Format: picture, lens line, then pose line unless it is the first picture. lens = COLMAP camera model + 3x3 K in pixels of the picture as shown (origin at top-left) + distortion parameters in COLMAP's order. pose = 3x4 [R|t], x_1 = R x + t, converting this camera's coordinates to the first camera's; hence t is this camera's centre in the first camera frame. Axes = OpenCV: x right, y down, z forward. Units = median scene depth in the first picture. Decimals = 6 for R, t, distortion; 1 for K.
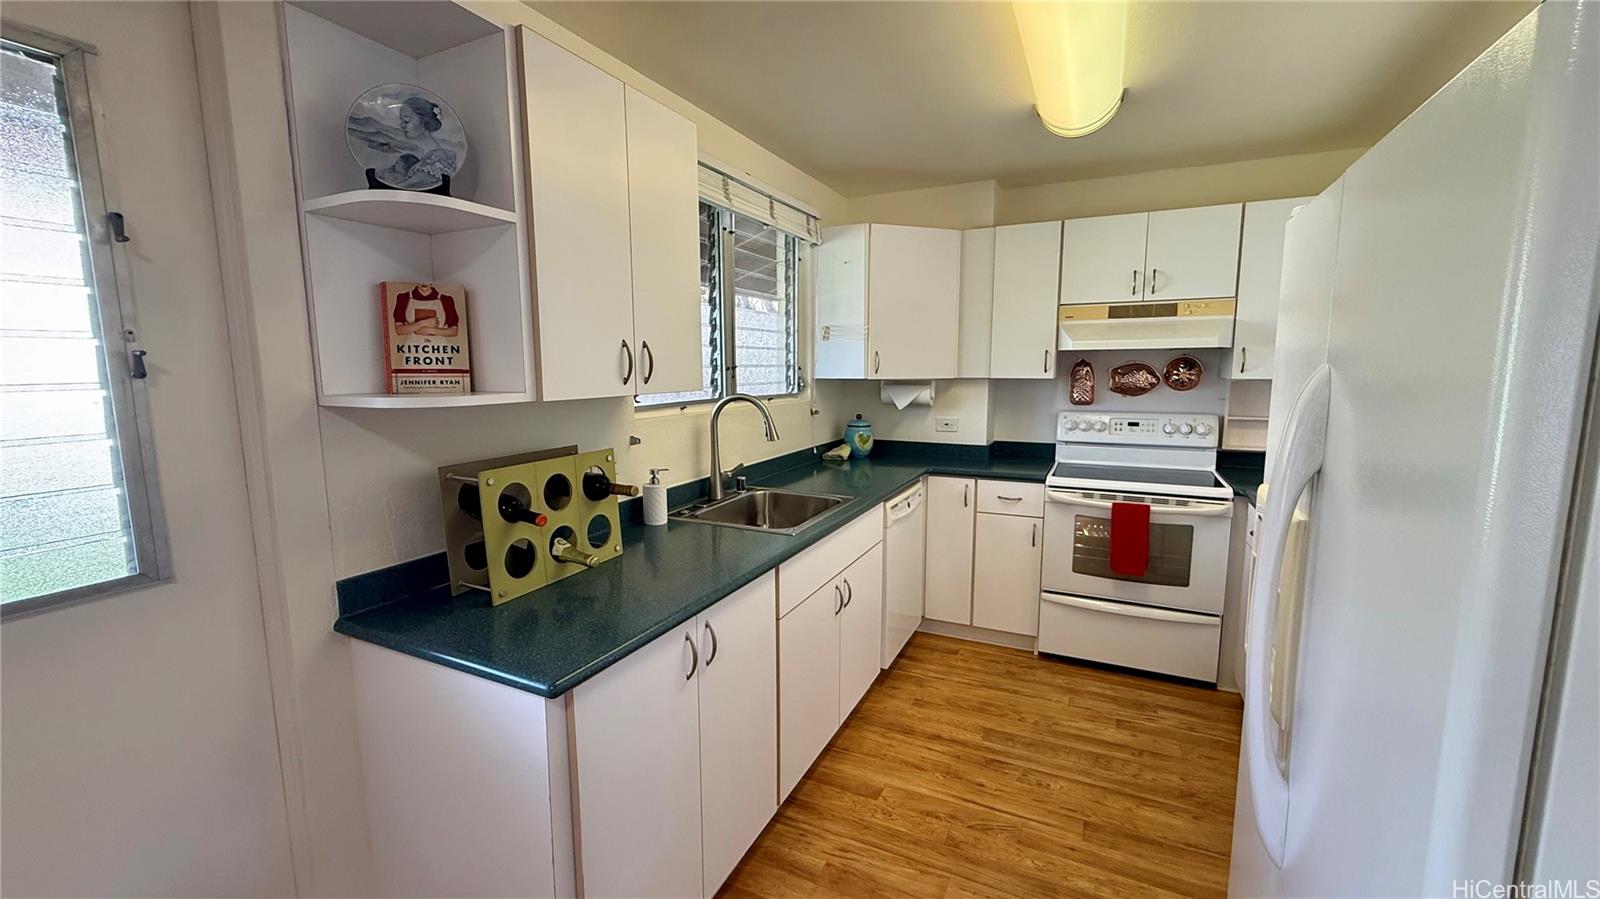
lens RADIAL K [[637.7, 0, 797.8], [0, 637.7, 448.3], [0, 0, 1]] dist [-0.000635, -0.000003]
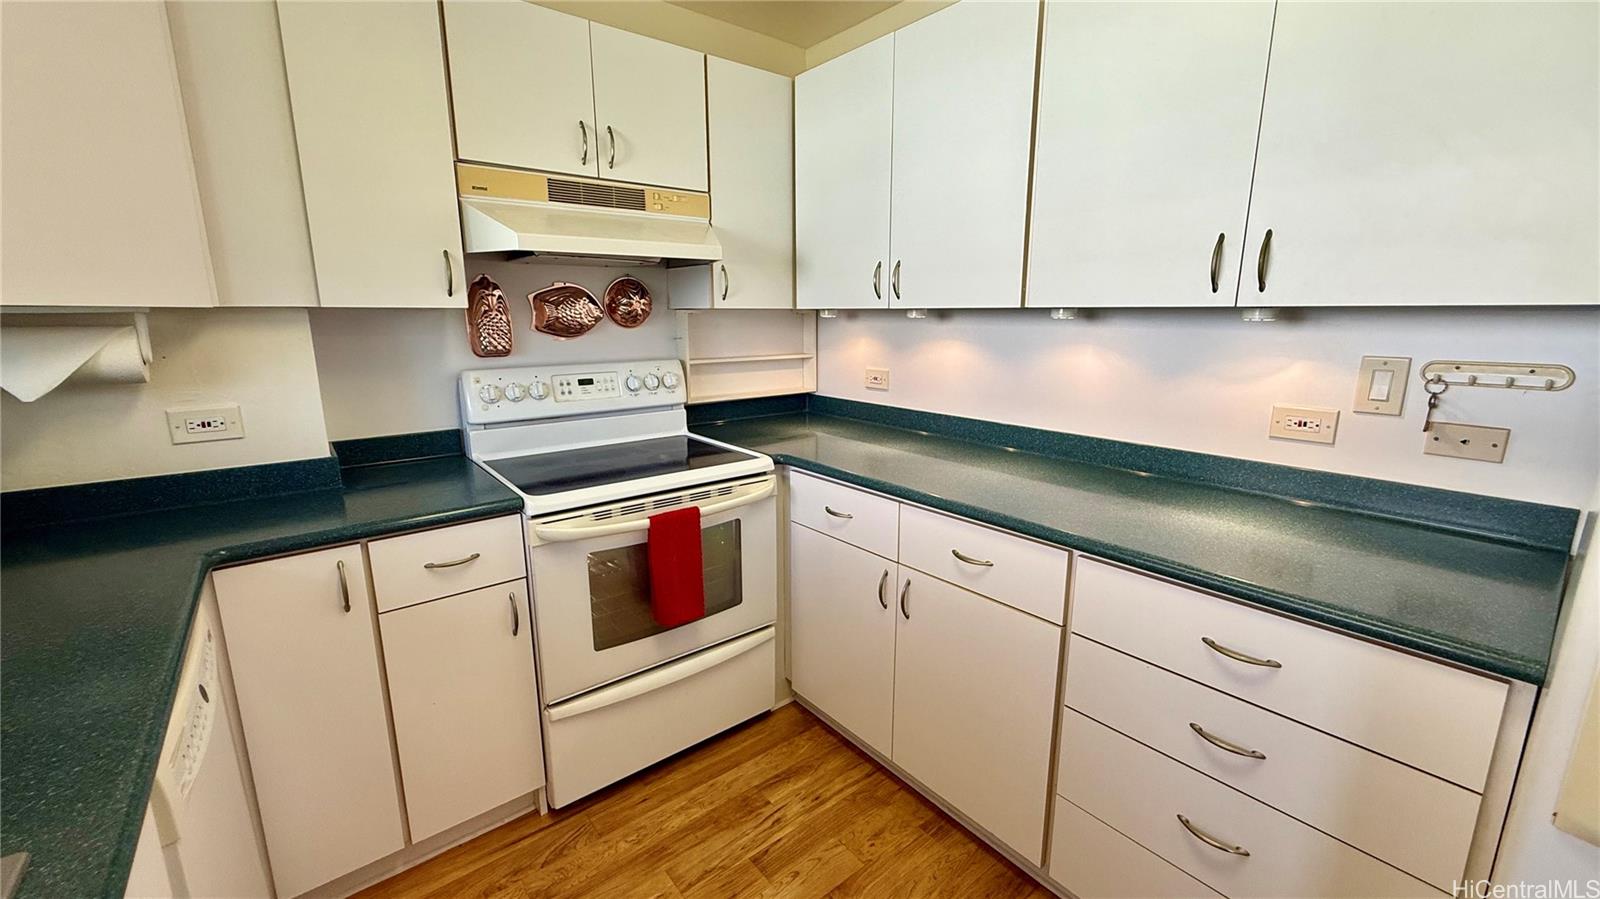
lens RADIAL K [[637.7, 0, 797.8], [0, 637.7, 448.3], [0, 0, 1]] dist [-0.000635, -0.000003]
pose [[0.425475, -0.182817, 0.886312, 0.035917], [0.115272, 0.982353, 0.147291, -0.043448], [-0.897599, 0.039498, 0.439040, 0.545055]]
